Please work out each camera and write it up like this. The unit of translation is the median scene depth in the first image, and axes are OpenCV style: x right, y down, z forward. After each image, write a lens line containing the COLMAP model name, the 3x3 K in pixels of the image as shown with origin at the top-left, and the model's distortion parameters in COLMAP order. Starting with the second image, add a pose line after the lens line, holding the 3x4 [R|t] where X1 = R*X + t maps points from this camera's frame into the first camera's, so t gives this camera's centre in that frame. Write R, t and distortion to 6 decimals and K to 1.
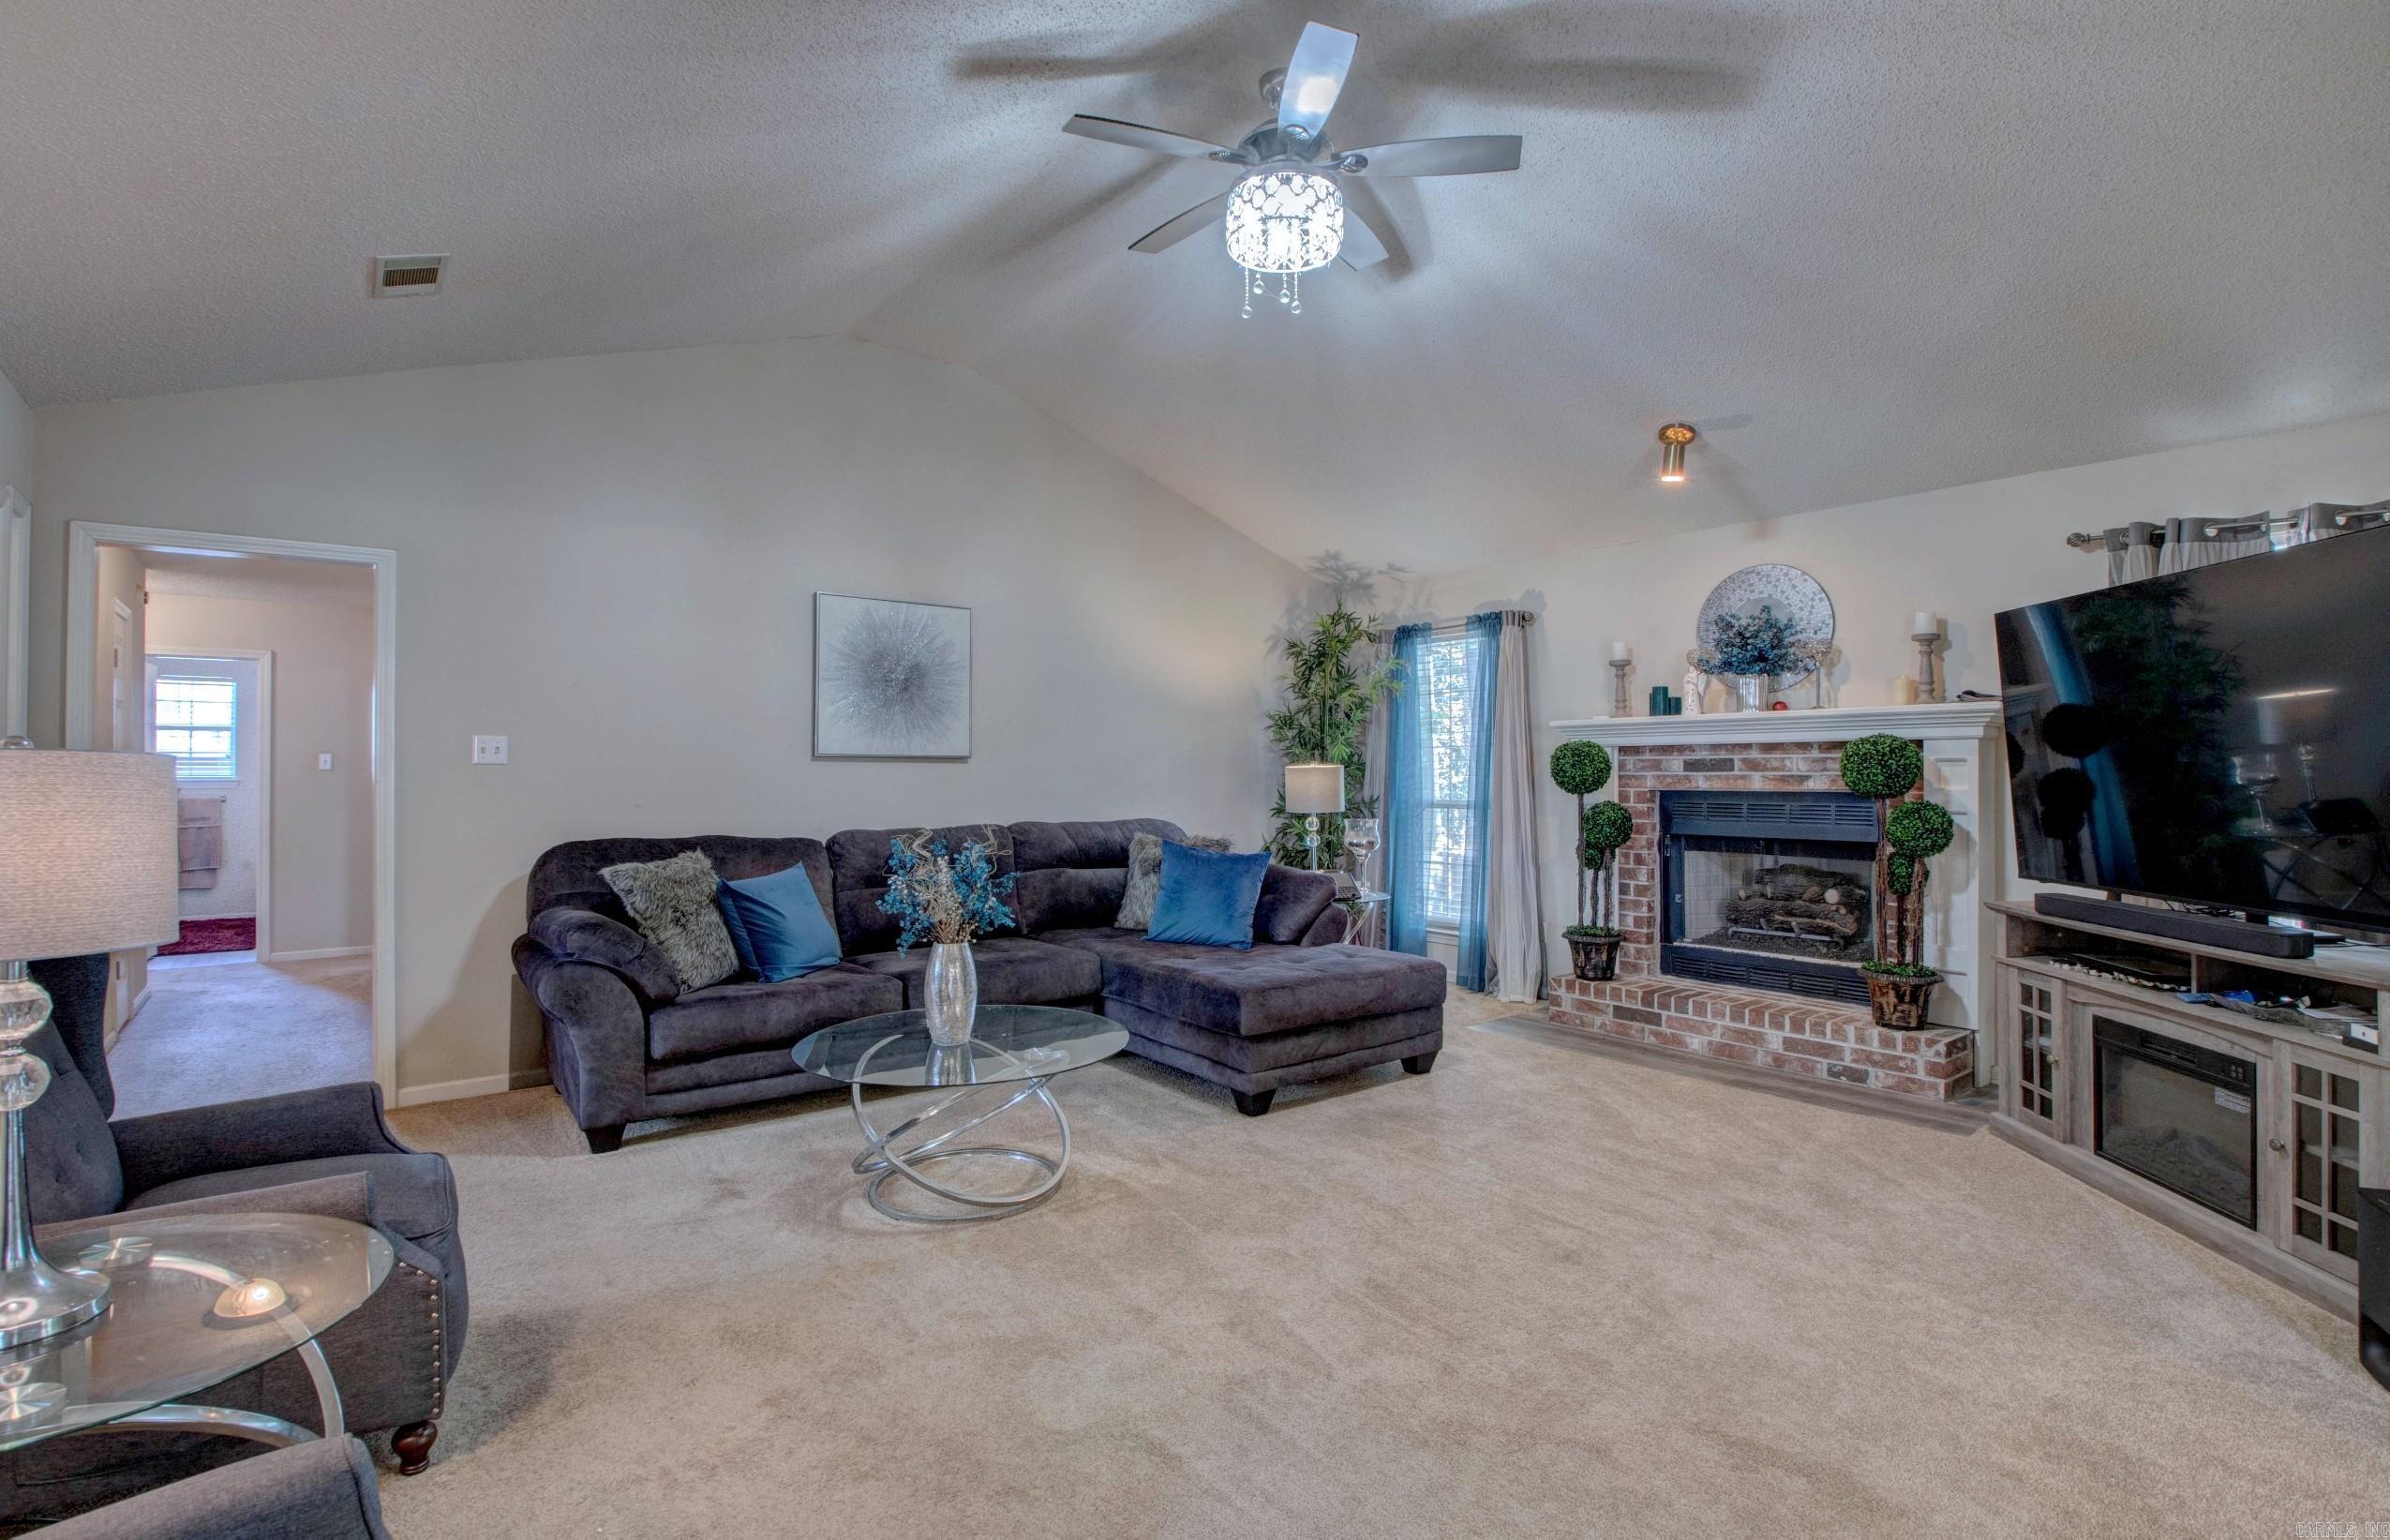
lens RADIAL K [[1111.9, 0, 1159.4], [0, 1111.9, 756.1], [0, 0, 1]] dist [-0.002176, -0.011669]
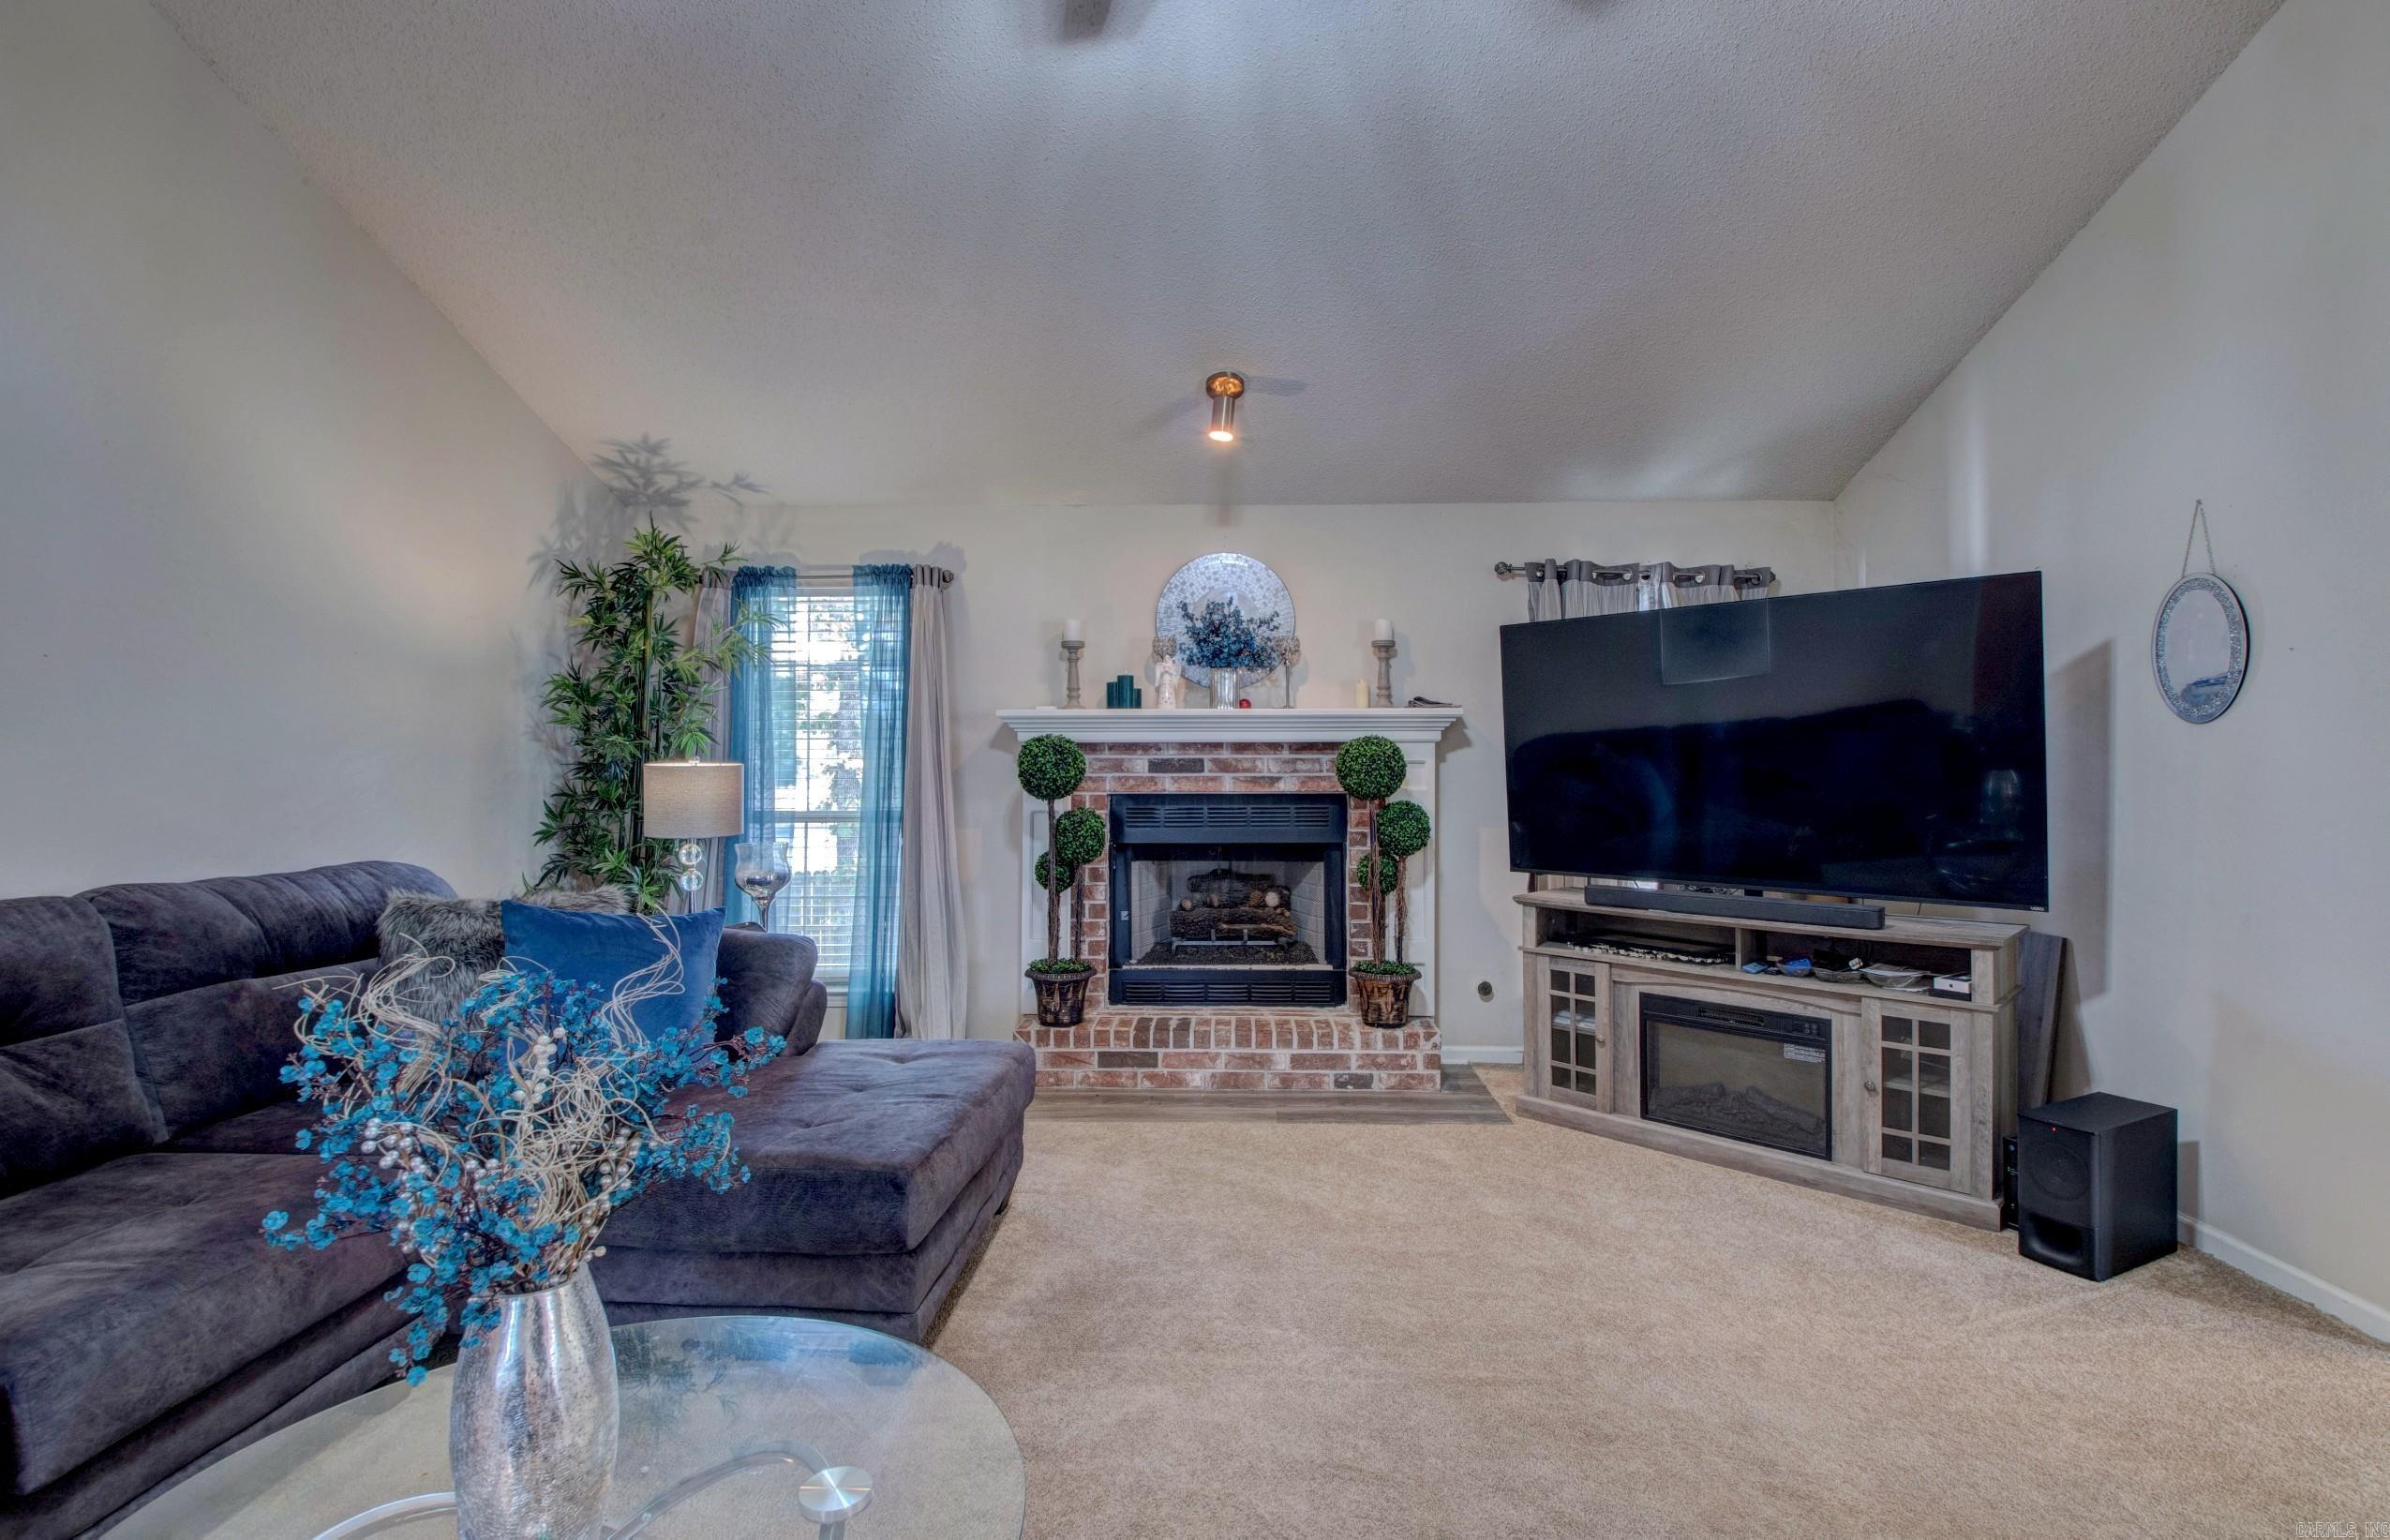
lens RADIAL K [[1111.9, 0, 1218.9], [0, 1111.9, 766.4], [0, 0, 1]] dist [-0.002176, -0.011669]
pose [[0.624641, 0.006768, 0.780883, -0.194829], [-0.013211, 0.999911, 0.001901, 0.006917], [-0.780800, -0.011504, 0.624675, 0.420950]]
